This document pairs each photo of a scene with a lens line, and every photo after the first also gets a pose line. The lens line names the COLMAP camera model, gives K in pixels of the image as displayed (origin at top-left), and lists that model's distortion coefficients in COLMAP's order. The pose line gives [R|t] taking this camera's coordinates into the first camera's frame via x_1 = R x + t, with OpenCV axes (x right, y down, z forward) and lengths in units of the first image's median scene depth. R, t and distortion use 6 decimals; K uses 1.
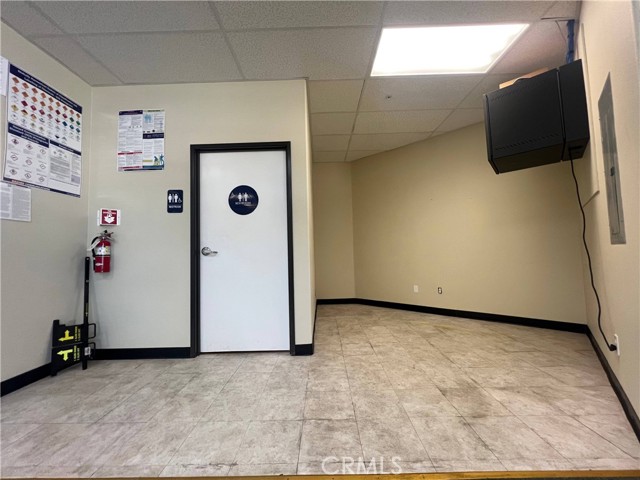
lens RADIAL K [[257.5, 0, 323.3], [0, 257.5, 239.1], [0, 0, 1]] dist [-0.001904, 0.000085]
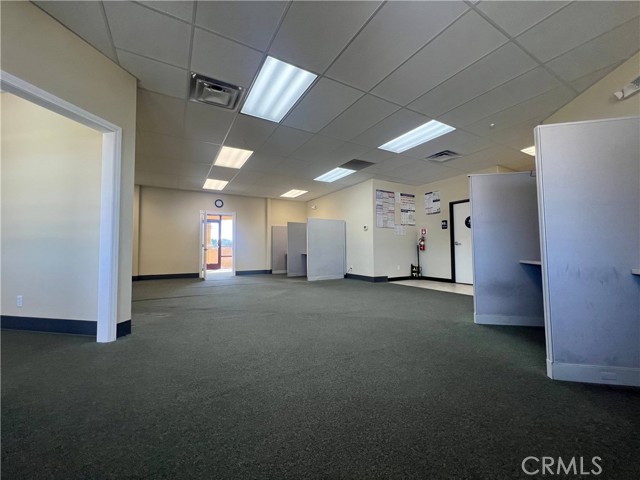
lens RADIAL K [[257.5, 0, 323.0], [0, 257.5, 239.6], [0, 0, 1]] dist [-0.001904, 0.000085]
pose [[0.517317, -0.007996, -0.855756, 1.064048], [0.041726, 0.999003, 0.015889, -0.087854], [0.854776, -0.043927, 0.517135, -1.475642]]
